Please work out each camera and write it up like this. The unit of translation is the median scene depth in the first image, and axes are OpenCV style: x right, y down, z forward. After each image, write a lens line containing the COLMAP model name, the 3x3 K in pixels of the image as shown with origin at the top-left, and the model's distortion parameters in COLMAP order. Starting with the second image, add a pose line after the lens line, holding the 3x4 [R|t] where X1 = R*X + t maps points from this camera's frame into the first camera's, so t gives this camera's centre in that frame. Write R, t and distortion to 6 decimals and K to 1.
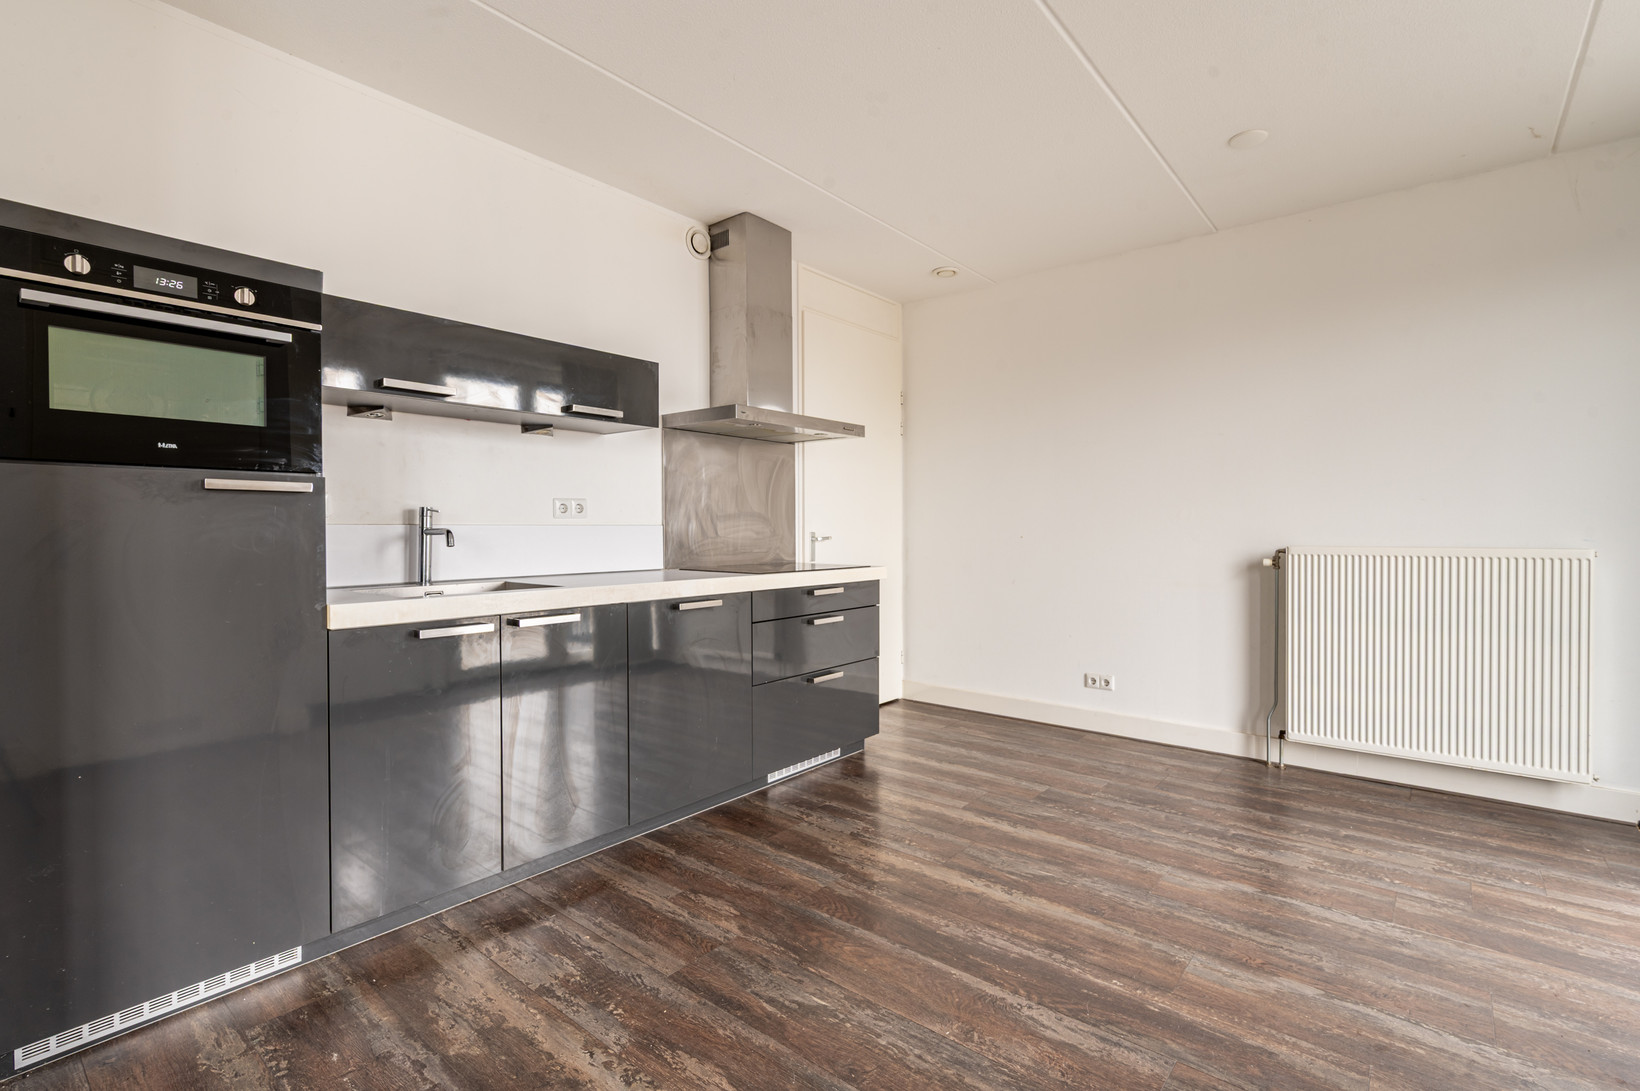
lens RADIAL K [[747.0, 0, 827.8], [0, 747.0, 532.9], [0, 0, 1]] dist [-0.001053, -0.000131]
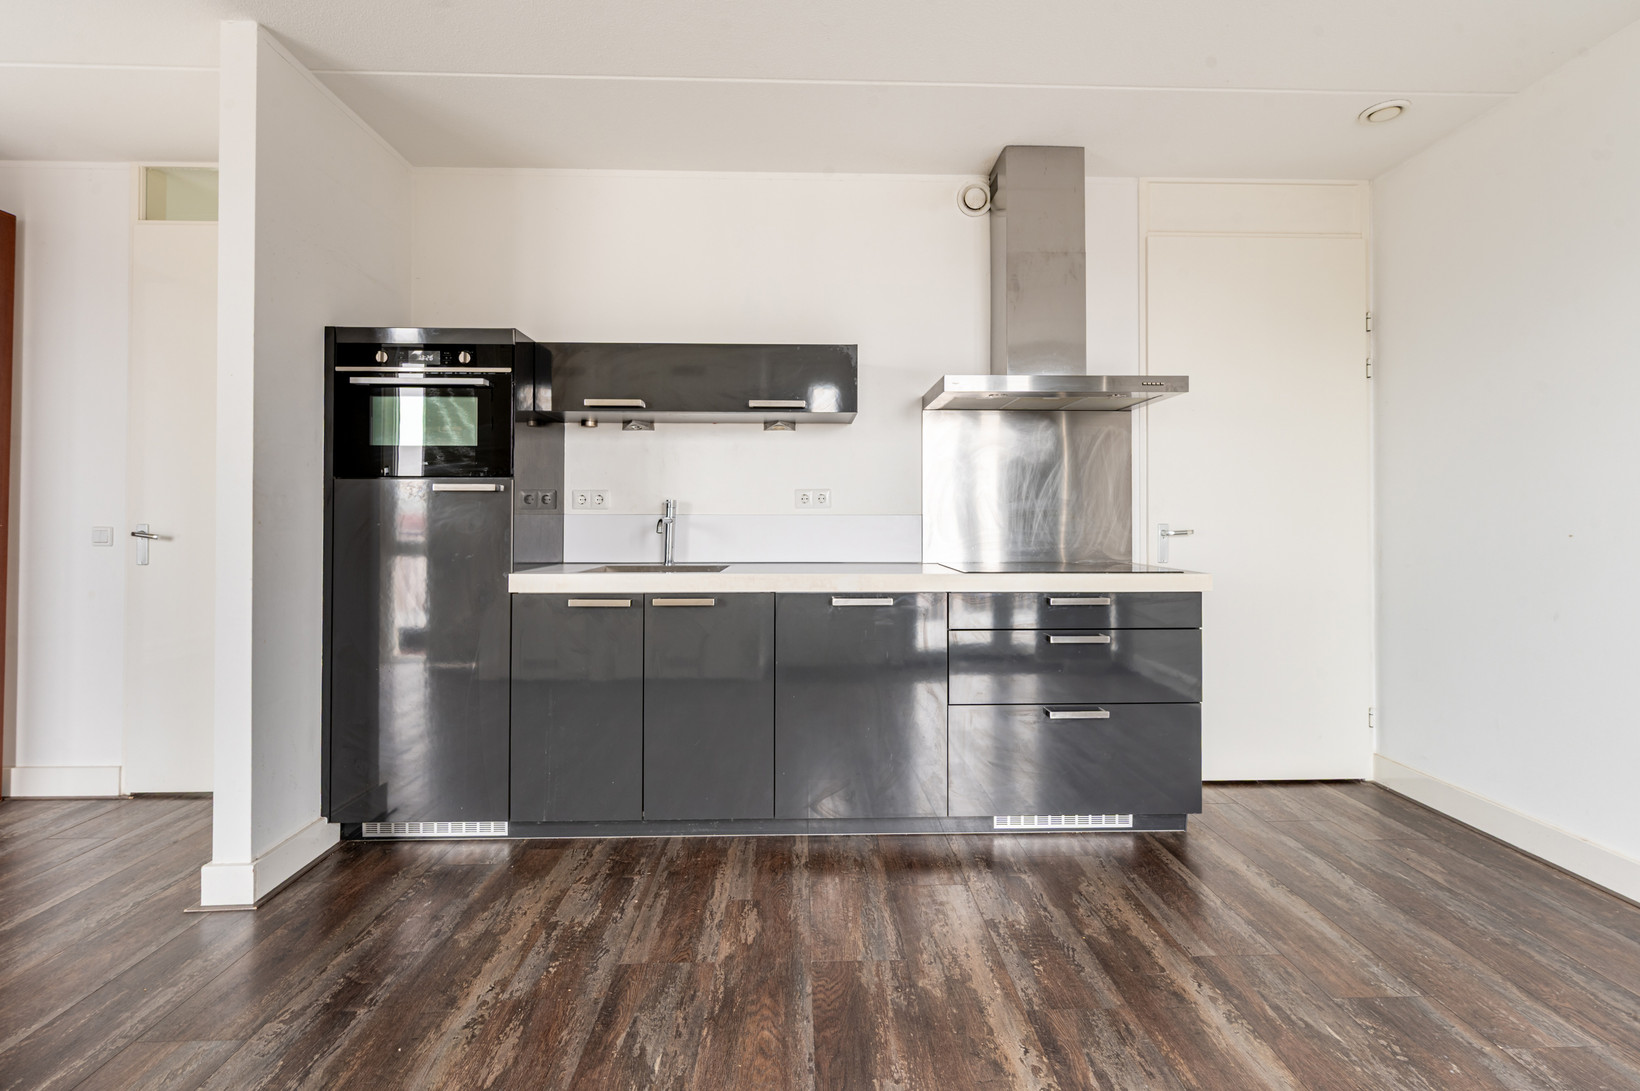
lens RADIAL K [[762.3, 0, 821.8], [0, 762.3, 503.1], [0, 0, 1]] dist [0.001181, -0.000337]
pose [[0.659453, -0.014310, -0.751610, 0.480785], [-0.007222, 0.999652, -0.025369, -0.000147], [0.751711, 0.022158, 0.659120, 0.334186]]
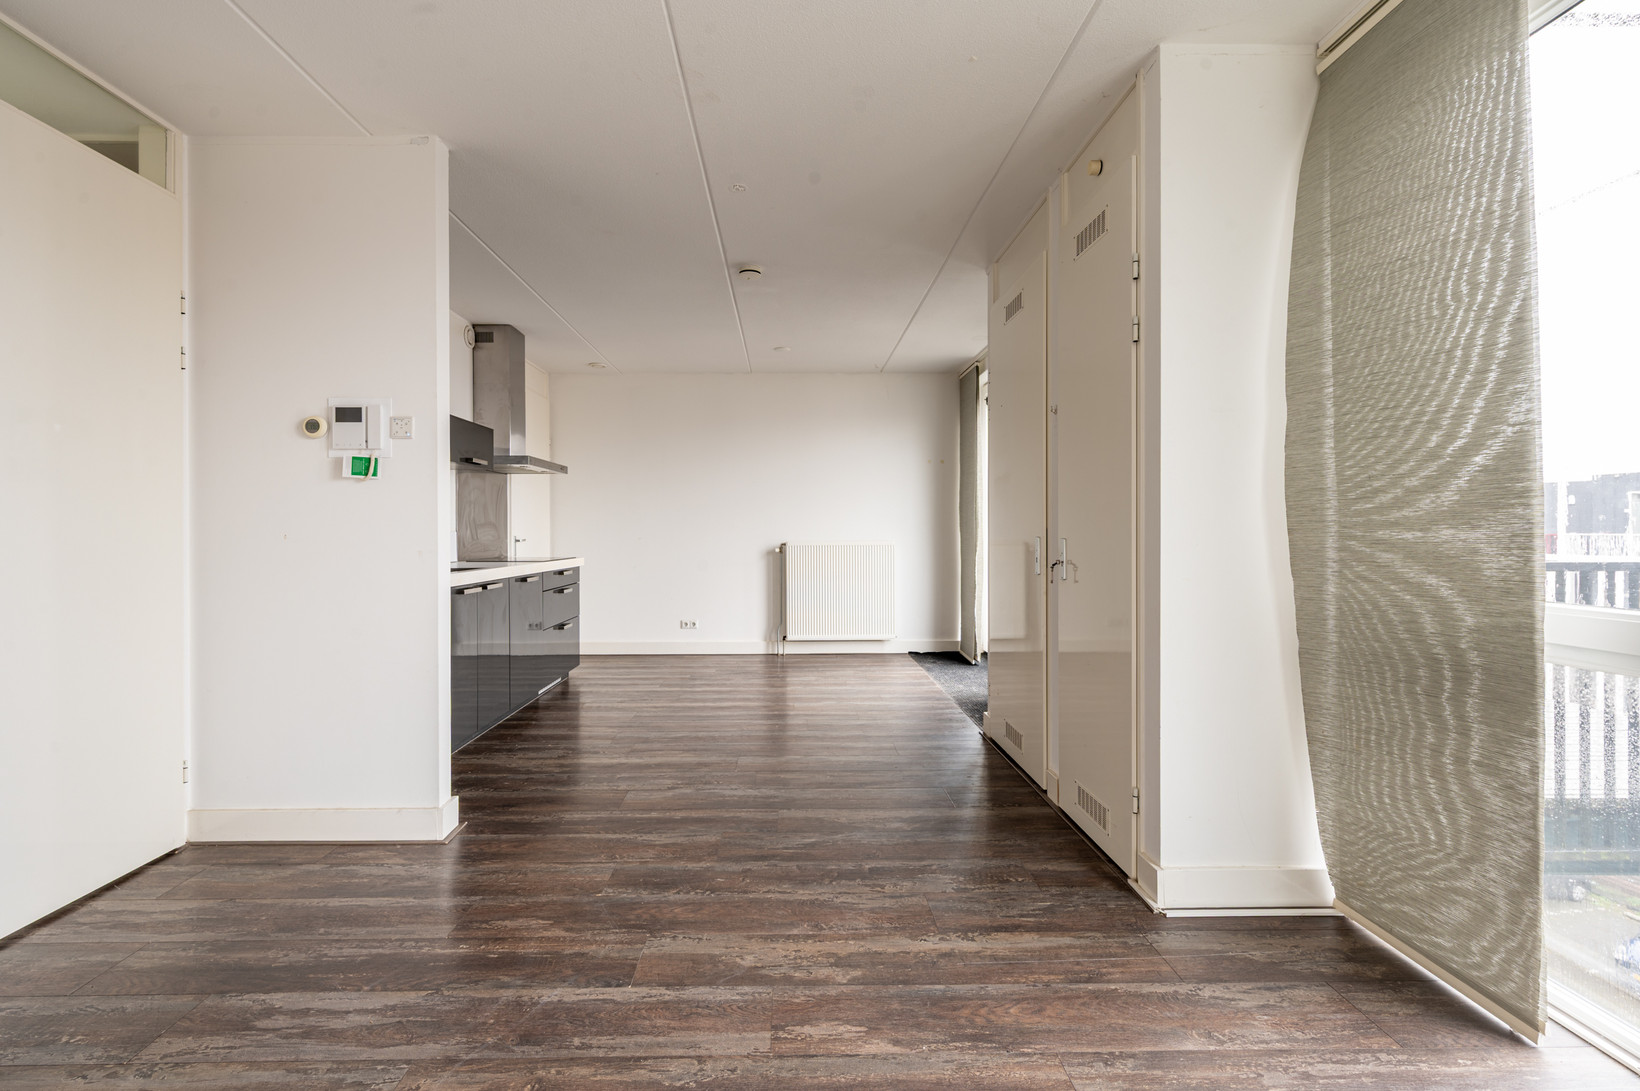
lens RADIAL K [[760.6, 0, 785.6], [0, 760.6, 533.1], [0, 0, 1]] dist [-0.000453, 0.000152]
pose [[0.773470, -0.000934, 0.633832, -0.782066], [0.004121, 0.999985, -0.003555, 0.001501], [-0.633820, 0.005361, 0.773462, -0.653767]]
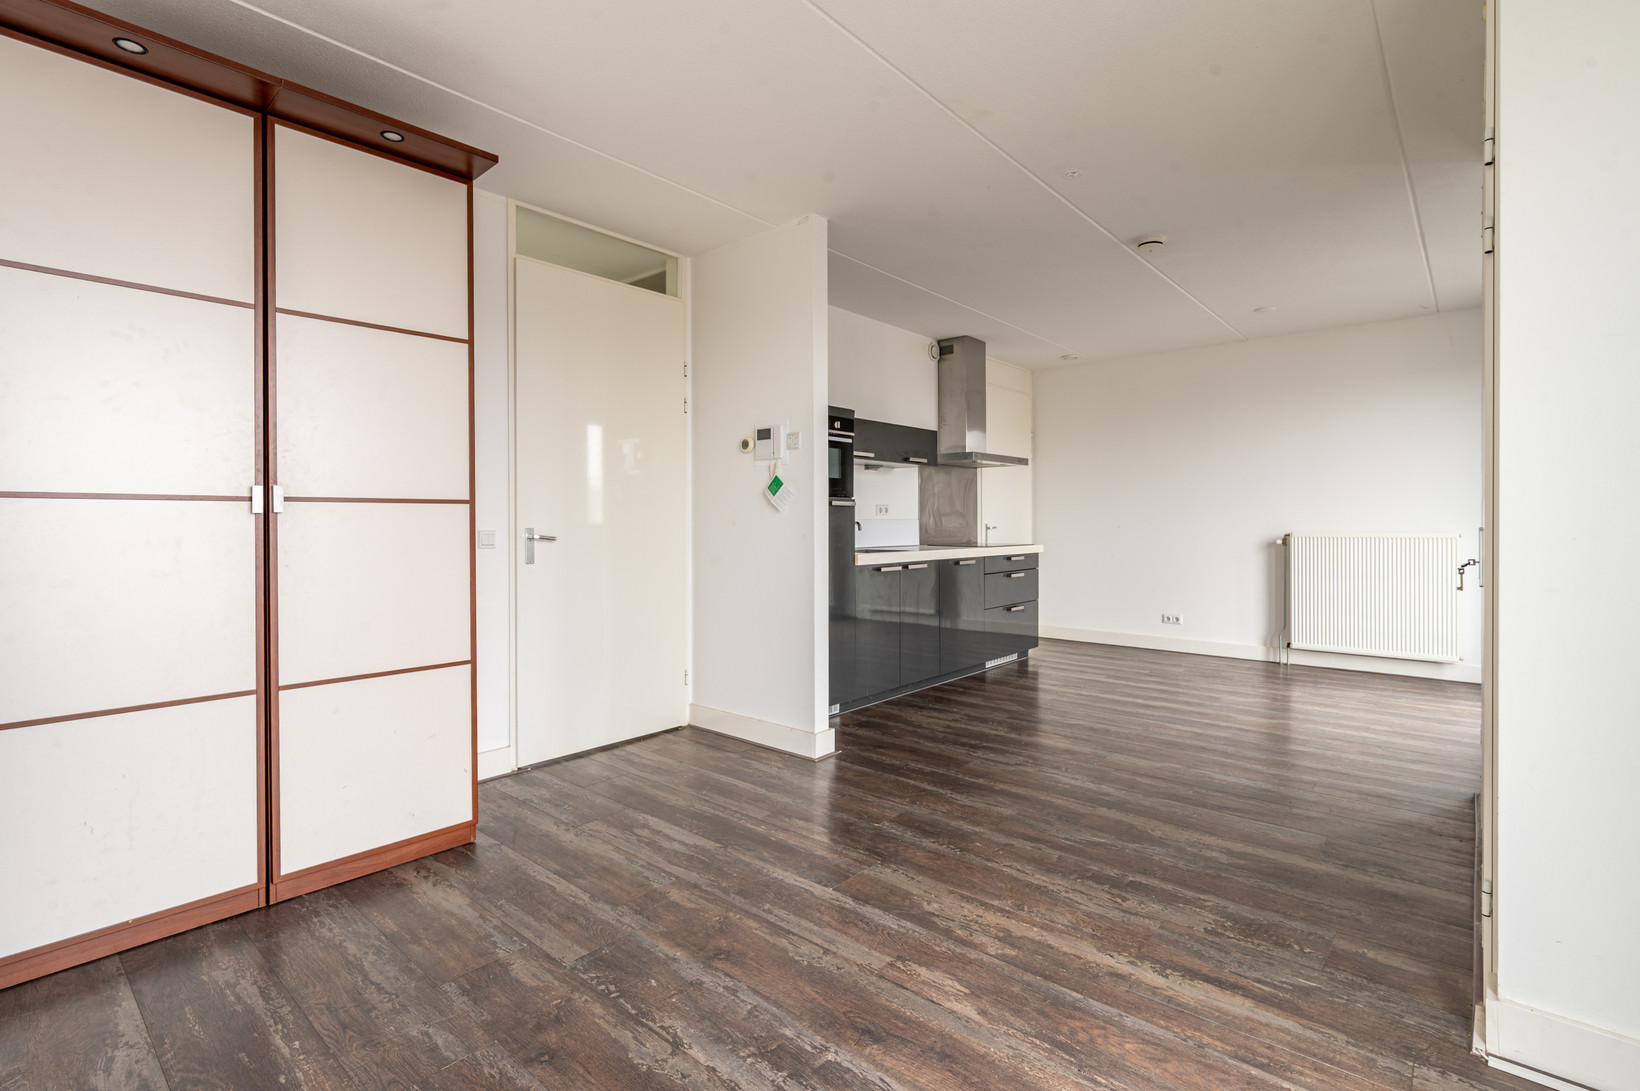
lens RADIAL K [[747.7, 0, 816.9], [0, 747.7, 520.6], [0, 0, 1]] dist [-0.000047, -0.000210]
pose [[0.999276, 0.001397, -0.038008, -0.458479], [-0.001618, 0.999982, -0.005788, 0.003387], [0.037999, 0.005845, 0.999261, -0.853588]]
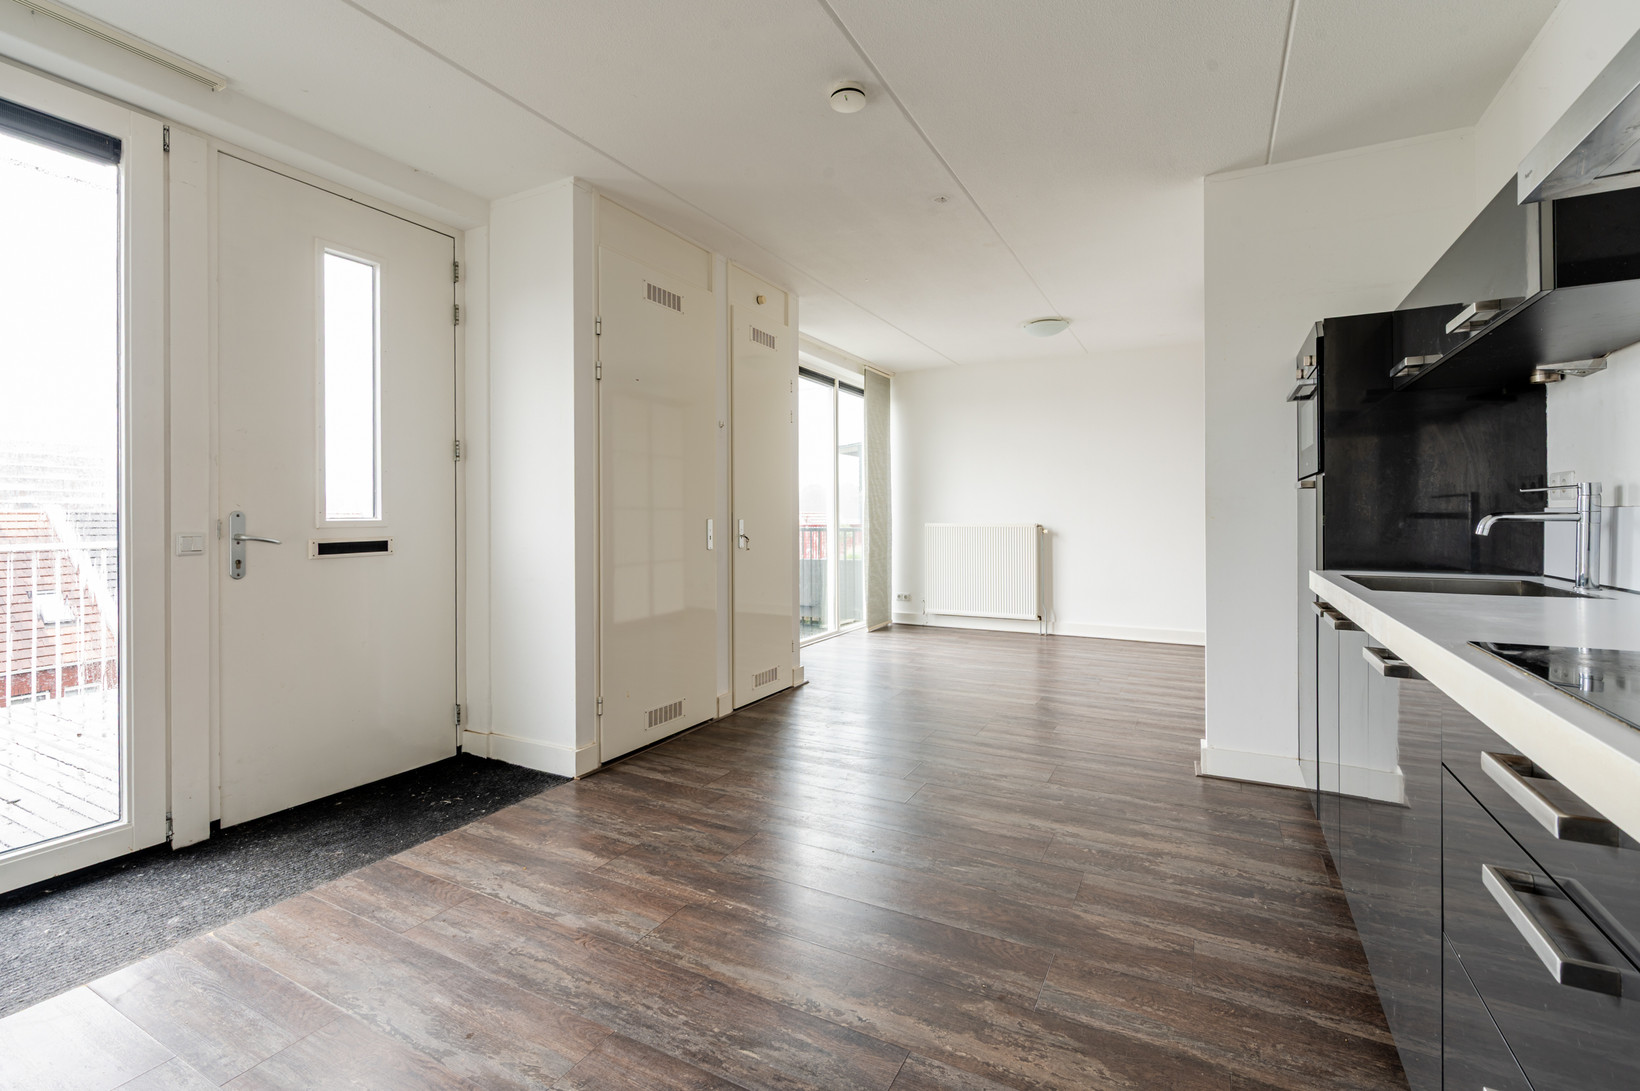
lens RADIAL K [[727.2, 0, 832.6], [0, 727.2, 516.8], [0, 0, 1]] dist [0.001321, 0.000178]
pose [[-0.977386, 0.007942, -0.211313, 0.294586], [0.006015, 0.999934, 0.009760, -0.013148], [0.211377, 0.008268, -0.977370, 1.361720]]
